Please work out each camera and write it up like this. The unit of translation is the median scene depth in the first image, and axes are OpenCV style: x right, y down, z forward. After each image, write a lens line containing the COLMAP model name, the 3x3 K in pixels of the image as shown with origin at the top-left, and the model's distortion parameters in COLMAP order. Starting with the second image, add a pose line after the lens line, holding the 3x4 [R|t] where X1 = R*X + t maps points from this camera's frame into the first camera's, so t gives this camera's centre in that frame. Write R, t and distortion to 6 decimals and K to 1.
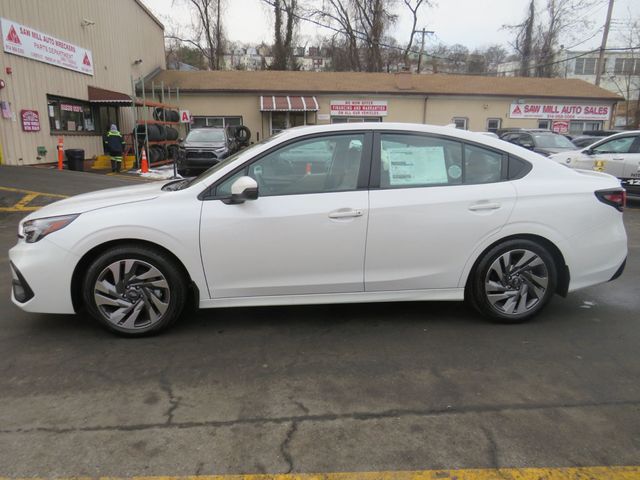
lens RADIAL K [[455.3, 0, 308.2], [0, 455.3, 241.7], [0, 0, 1]] dist [-0.022474, -0.005442]
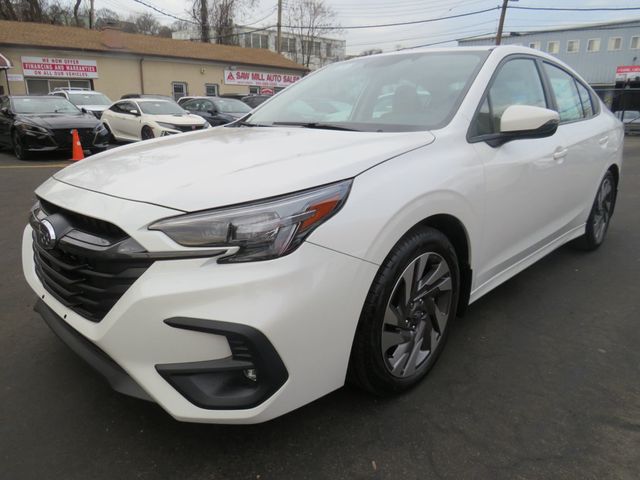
lens RADIAL K [[455.3, 0, 308.2], [0, 455.3, 241.7], [0, 0, 1]] dist [-0.022474, -0.005442]
pose [[0.775742, -0.176813, 0.605773, -0.095748], [0.140221, 0.984244, 0.107716, -0.006174], [-0.615274, 0.001382, 0.788312, 0.074486]]
